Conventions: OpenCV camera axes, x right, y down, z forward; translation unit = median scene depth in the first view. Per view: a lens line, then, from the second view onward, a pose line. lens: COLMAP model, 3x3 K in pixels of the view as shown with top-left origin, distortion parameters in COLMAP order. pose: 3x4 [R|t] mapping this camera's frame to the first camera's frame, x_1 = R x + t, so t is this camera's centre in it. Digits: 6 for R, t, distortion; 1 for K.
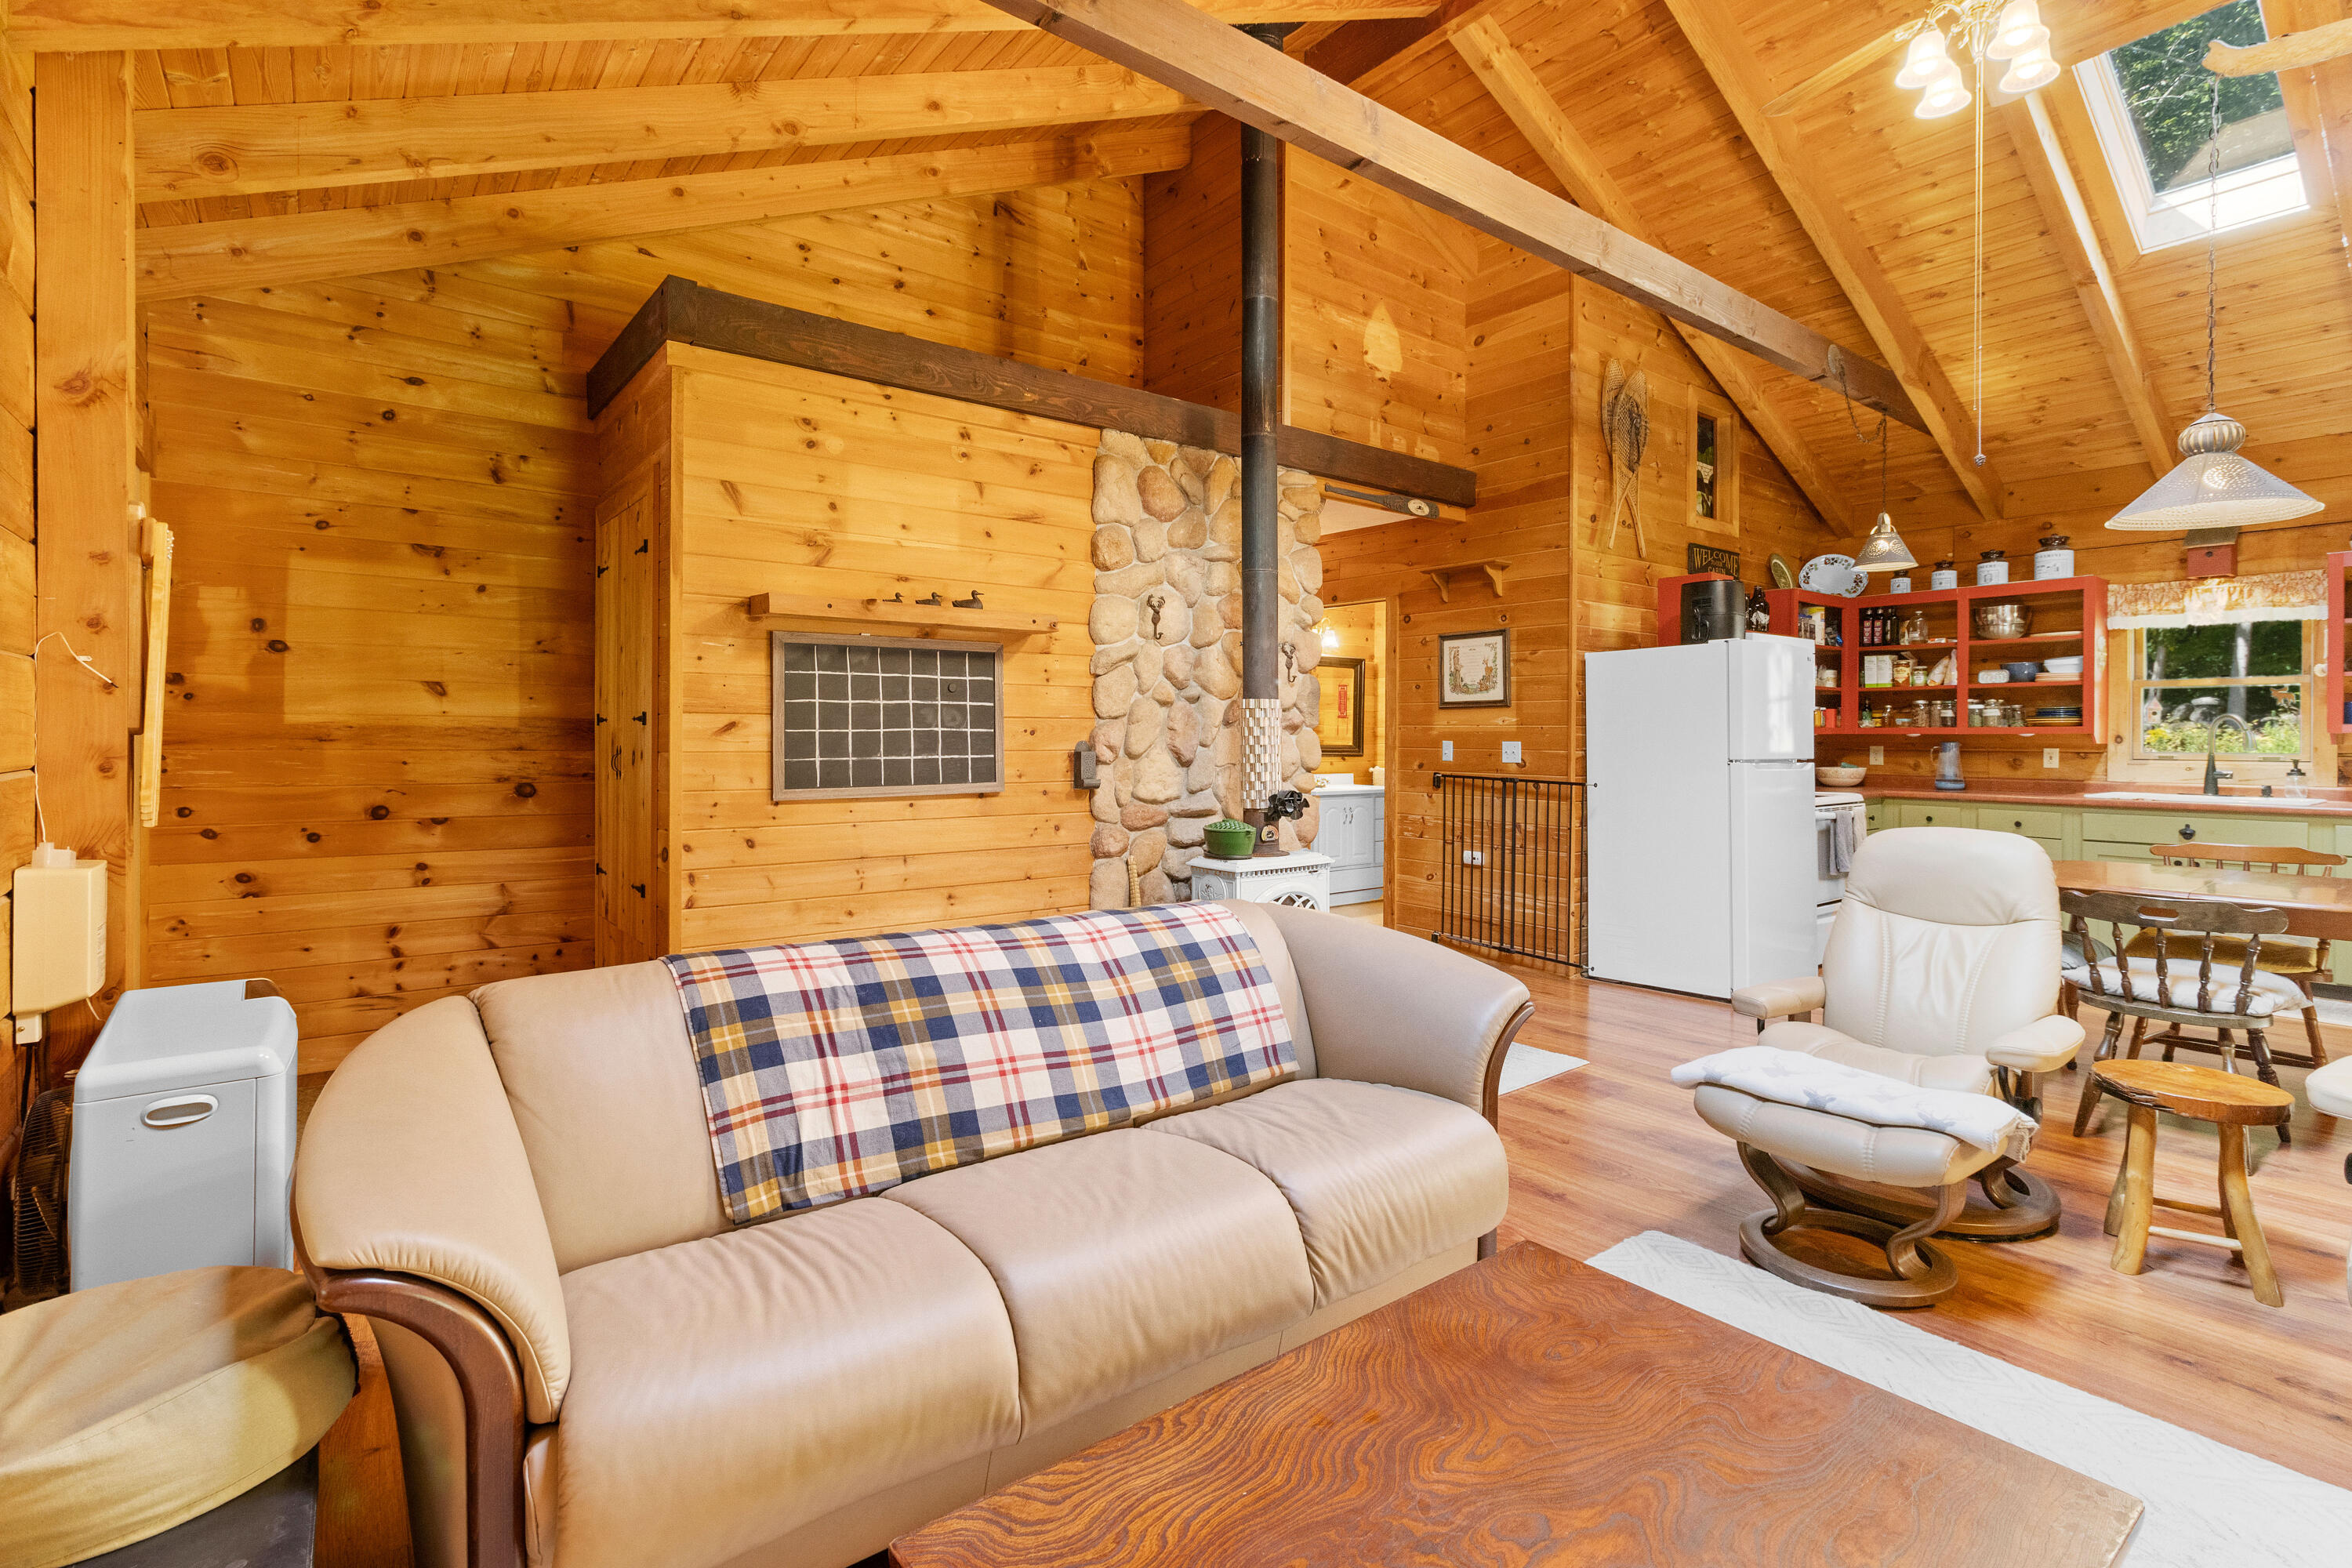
lens RADIAL K [[1111.5, 0, 1161.0], [0, 1111.5, 742.1], [0, 0, 1]] dist [0.000871, 0.001079]
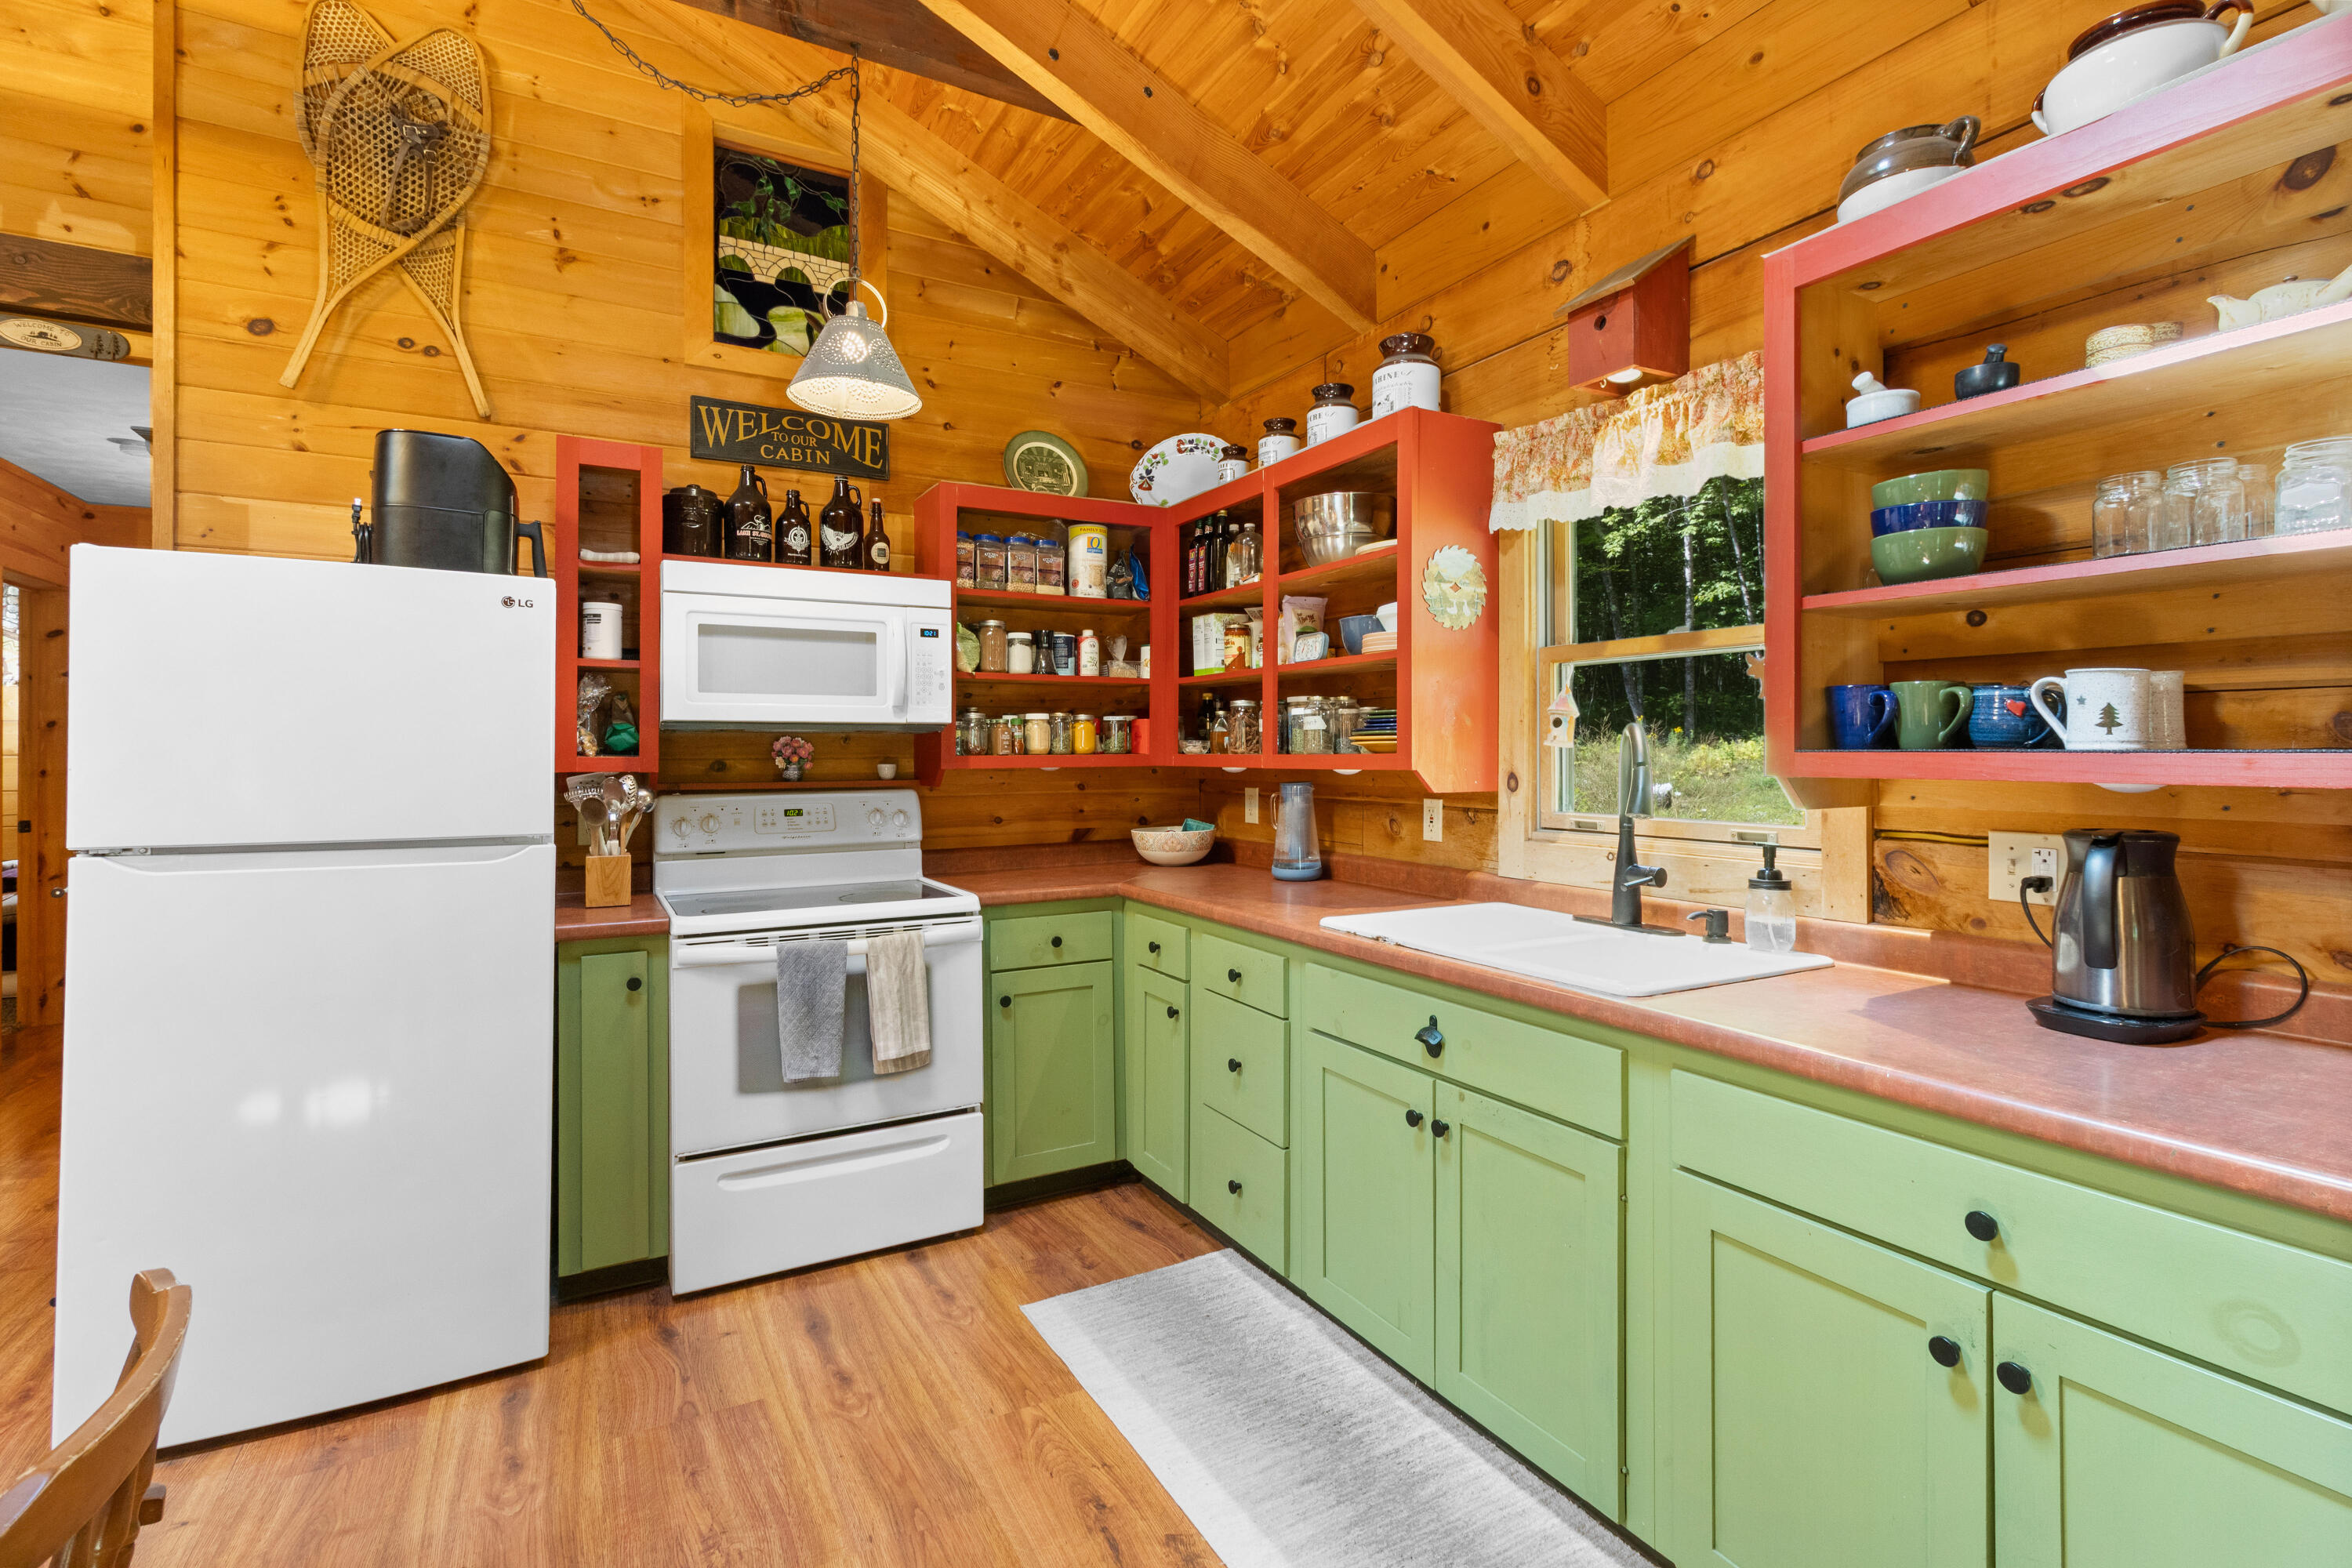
lens RADIAL K [[1111.5, 0, 1181.3], [0, 1111.5, 750.5], [0, 0, 1]] dist [0.000871, 0.001079]
pose [[0.987843, -0.002989, -0.155427, 0.846131], [0.001539, 0.999954, -0.009448, -0.011776], [0.155448, 0.009094, 0.987802, 0.579474]]
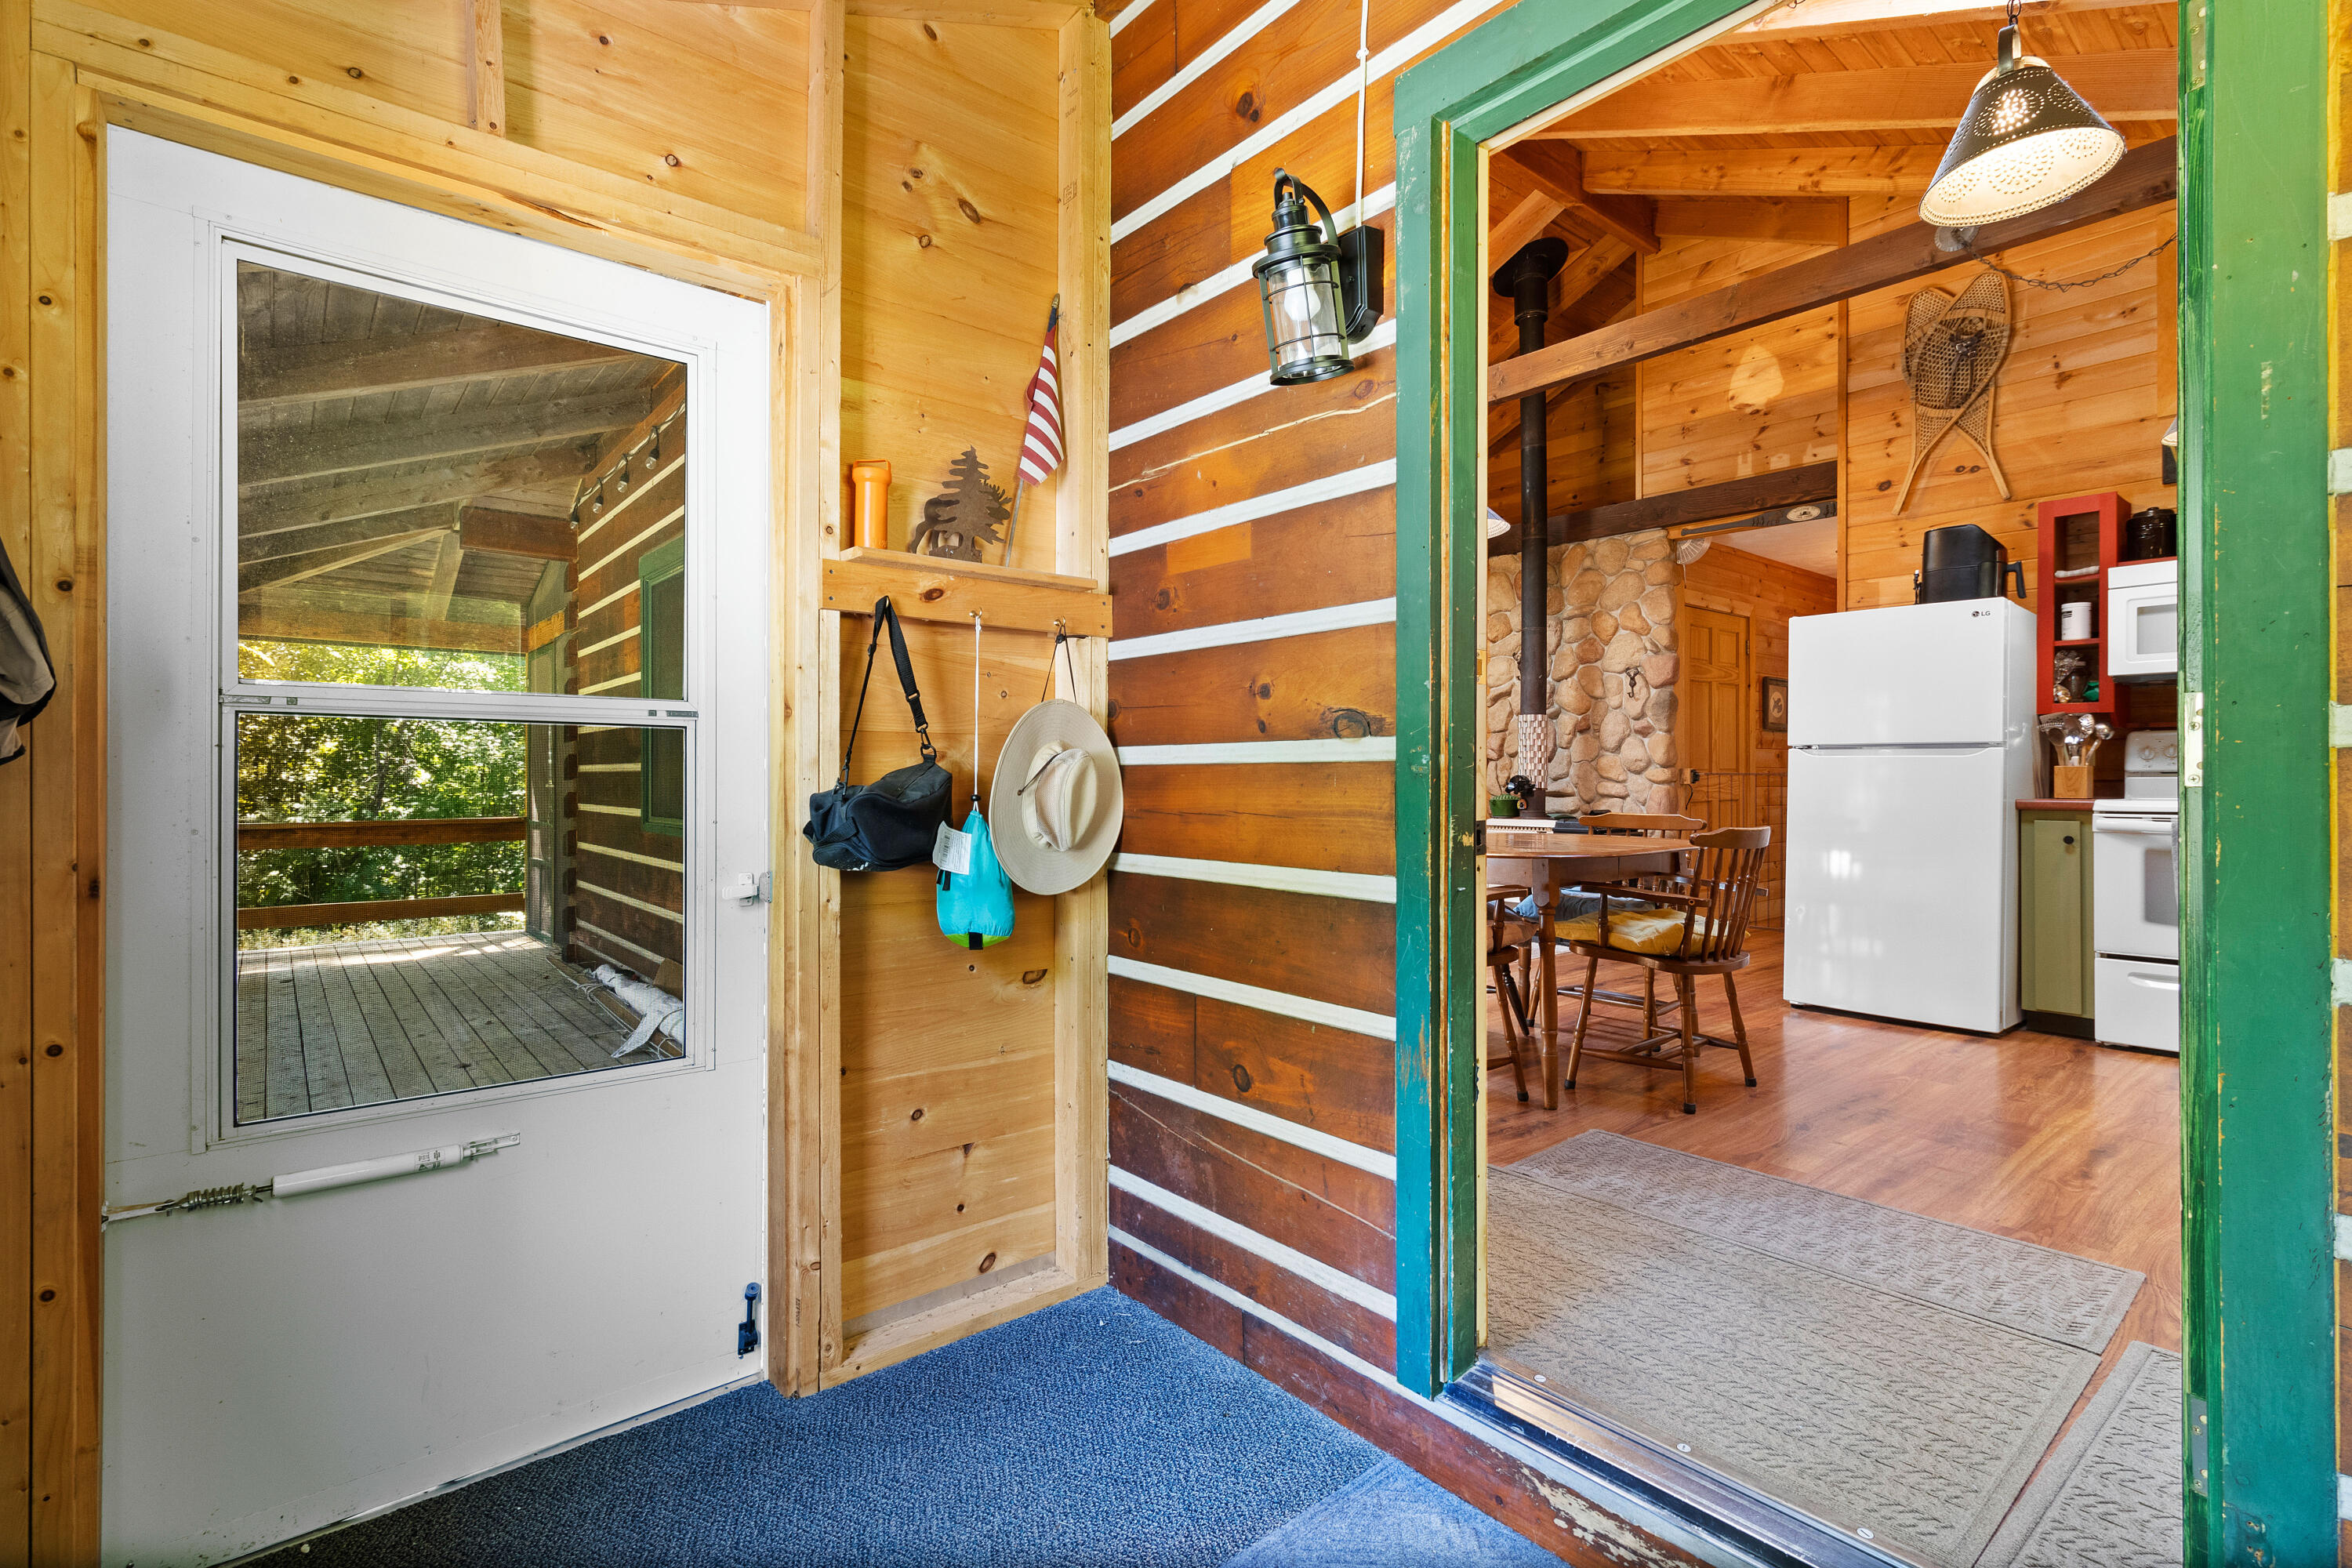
lens RADIAL K [[1111.5, 0, 1185.8], [0, 1111.5, 785.5], [0, 0, 1]] dist [0.000871, 0.001079]
pose [[0.046478, -0.000366, -0.998919, 1.261405], [-0.006889, 0.999976, -0.000687, 0.049002], [0.998896, 0.006913, 0.046475, 0.380527]]
